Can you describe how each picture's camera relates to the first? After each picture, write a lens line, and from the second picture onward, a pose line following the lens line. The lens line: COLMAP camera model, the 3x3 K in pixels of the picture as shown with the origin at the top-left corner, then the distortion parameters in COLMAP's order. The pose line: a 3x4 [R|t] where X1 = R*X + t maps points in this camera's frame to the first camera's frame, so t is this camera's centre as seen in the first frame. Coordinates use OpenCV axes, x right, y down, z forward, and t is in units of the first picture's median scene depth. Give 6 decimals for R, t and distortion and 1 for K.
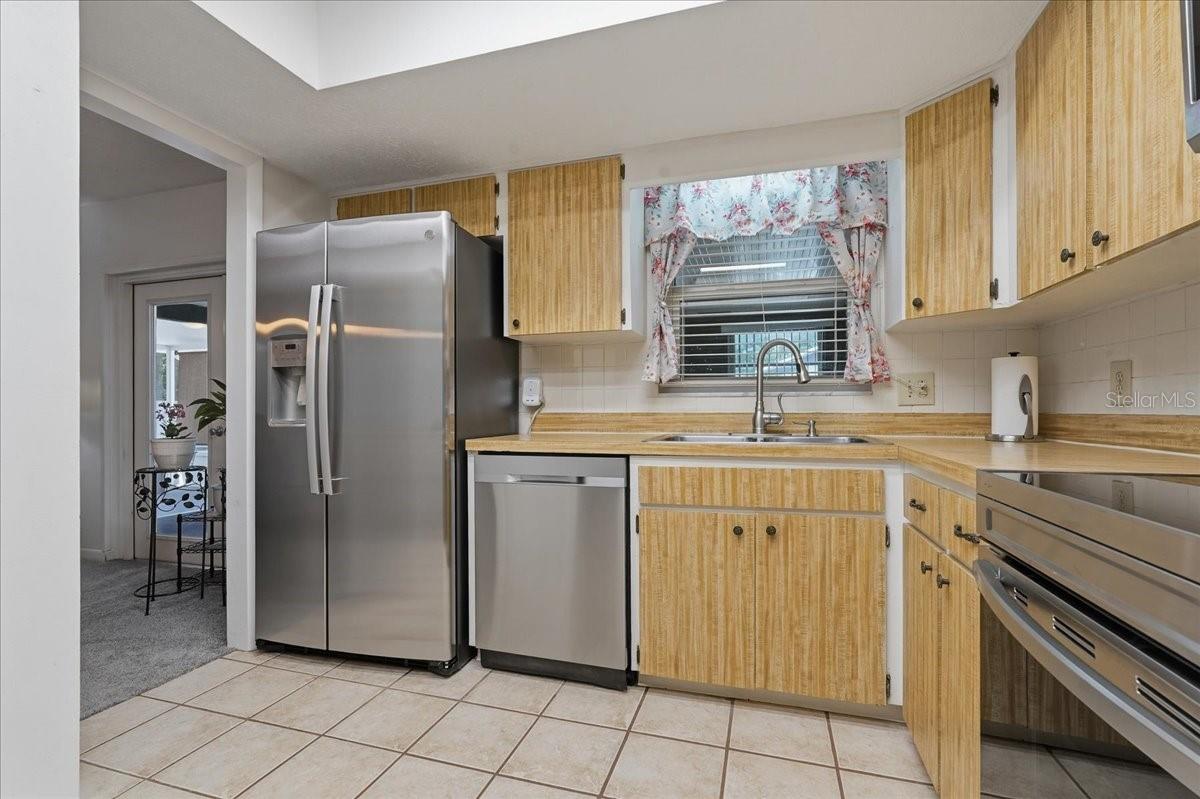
lens RADIAL K [[541.7, 0, 601.3], [0, 541.7, 406.8], [0, 0, 1]] dist [-0.012801, 0.005178]
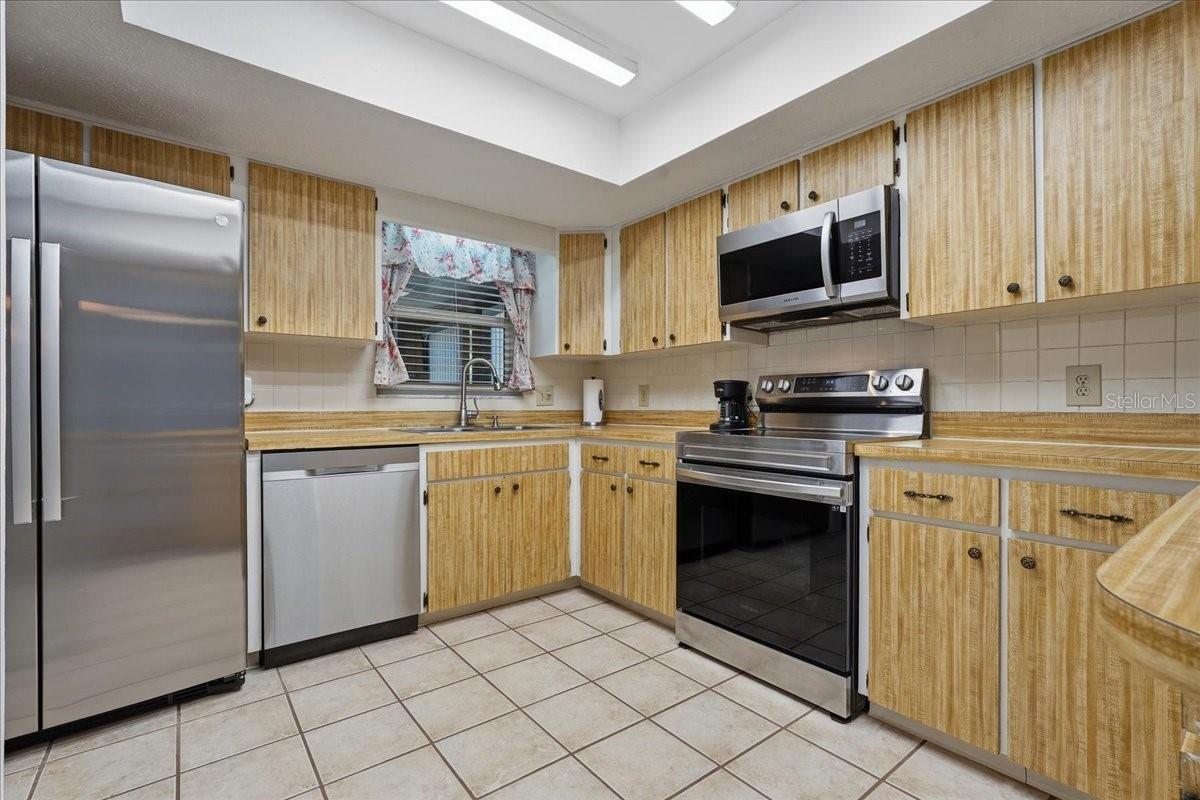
lens RADIAL K [[541.7, 0, 603.5], [0, 541.7, 405.0], [0, 0, 1]] dist [-0.012801, 0.005178]
pose [[0.566772, 0.003953, 0.823865, -0.754121], [-0.002477, 0.999992, -0.003094, 0.000393], [-0.823871, -0.000287, 0.566777, -0.072804]]
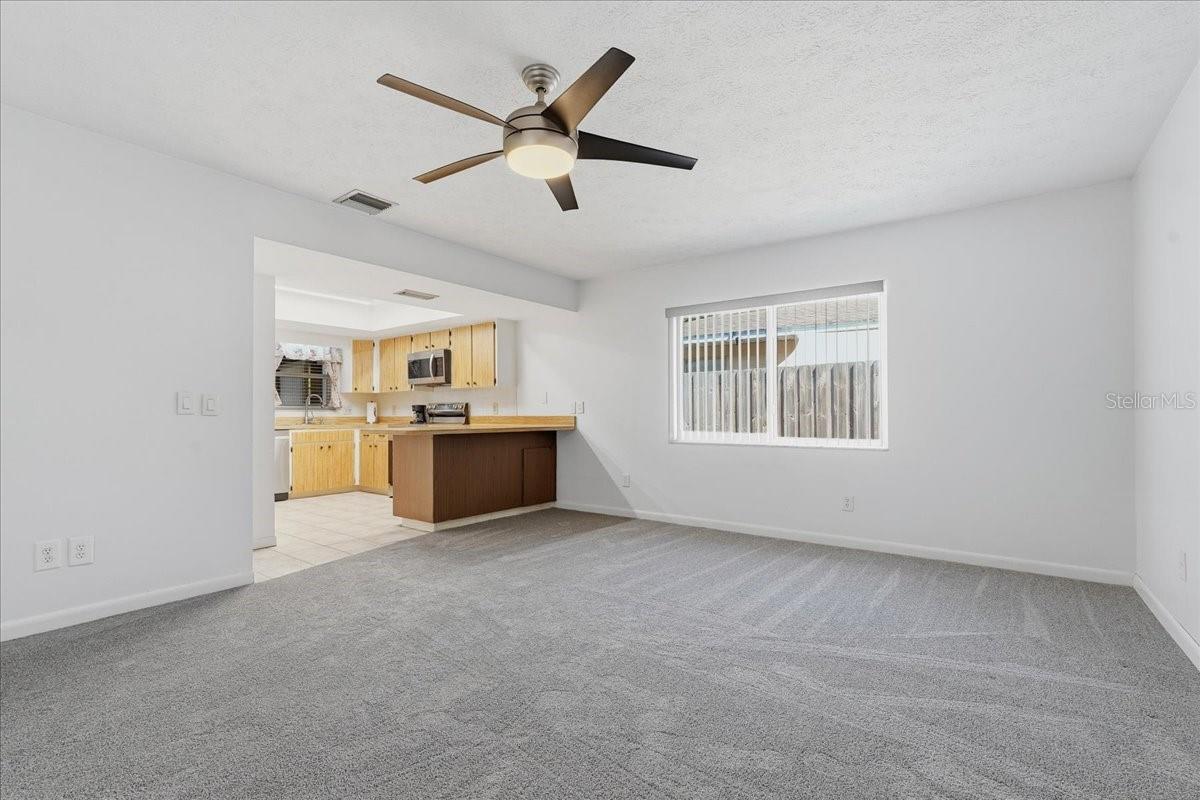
lens RADIAL K [[541.7, 0, 602.6], [0, 541.7, 404.2], [0, 0, 1]] dist [-0.012801, 0.005178]
pose [[0.335242, 0.016105, 0.941994, -2.509105], [0.002414, 0.999836, -0.017953, -0.002676], [-0.942129, 0.008293, 0.335149, -2.012575]]
